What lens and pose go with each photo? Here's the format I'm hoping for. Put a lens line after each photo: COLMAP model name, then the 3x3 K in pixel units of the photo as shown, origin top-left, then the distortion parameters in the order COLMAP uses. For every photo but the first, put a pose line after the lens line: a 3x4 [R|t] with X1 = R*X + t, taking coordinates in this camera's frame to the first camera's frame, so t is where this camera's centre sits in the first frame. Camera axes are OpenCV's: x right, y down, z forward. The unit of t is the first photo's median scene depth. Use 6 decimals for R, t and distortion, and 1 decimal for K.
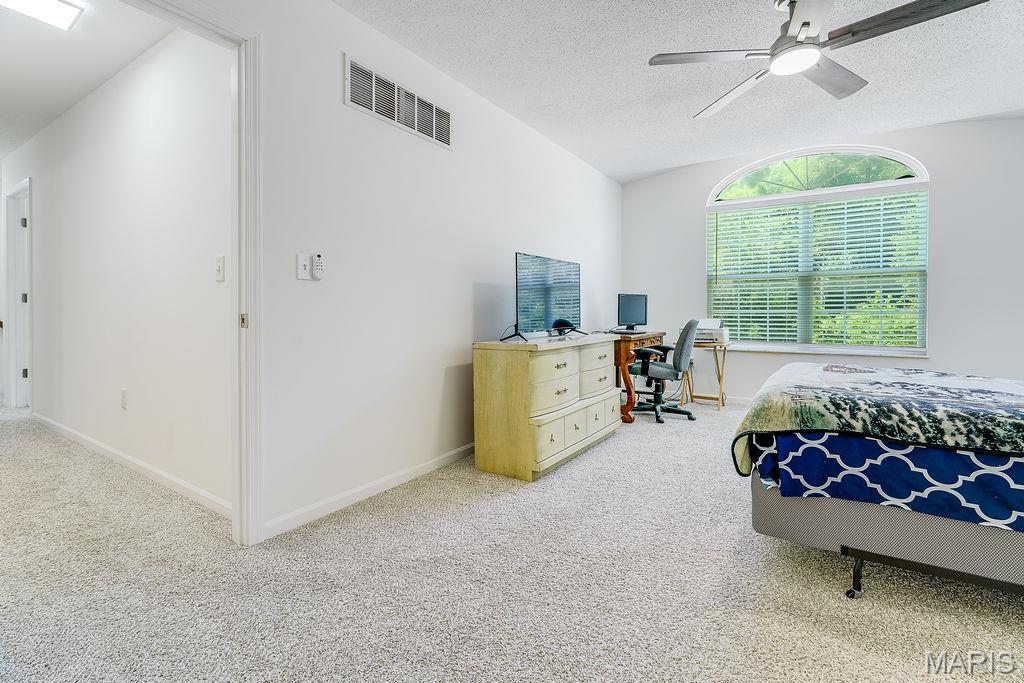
lens RADIAL K [[463.5, 0, 508.9], [0, 463.5, 325.7], [0, 0, 1]] dist [-0.001420, 0.000747]
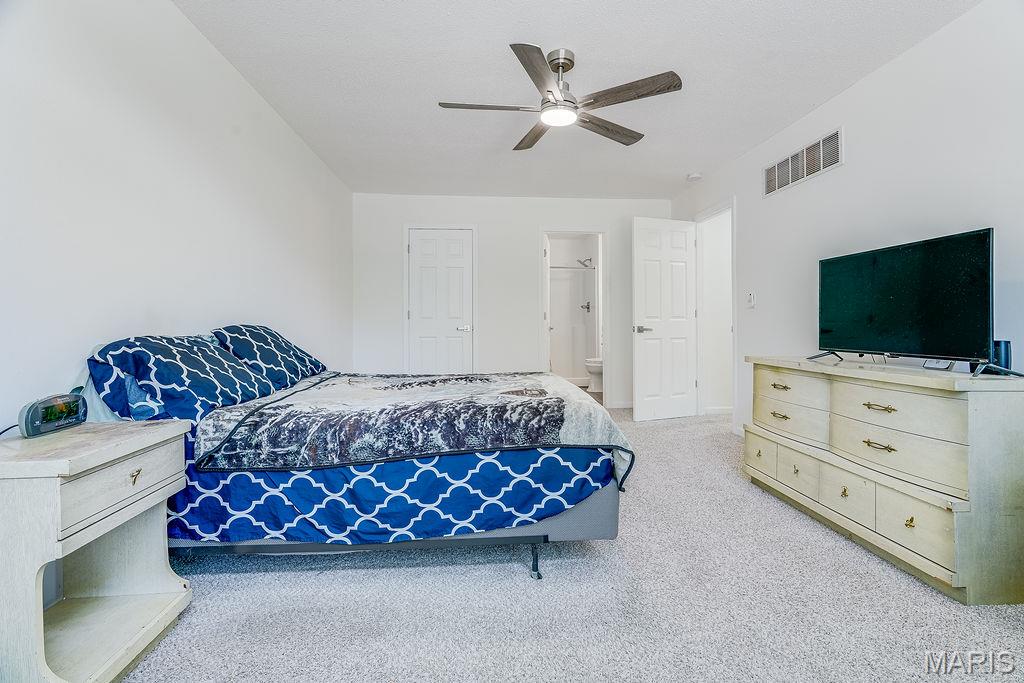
lens RADIAL K [[463.5, 0, 508.9], [0, 463.5, 325.7], [0, 0, 1]] dist [-0.001420, 0.000747]
pose [[-0.781016, 0.004586, -0.624494, 1.142154], [-0.009026, 0.999786, 0.018630, -0.046127], [0.624445, 0.020187, -0.780807, 1.442499]]
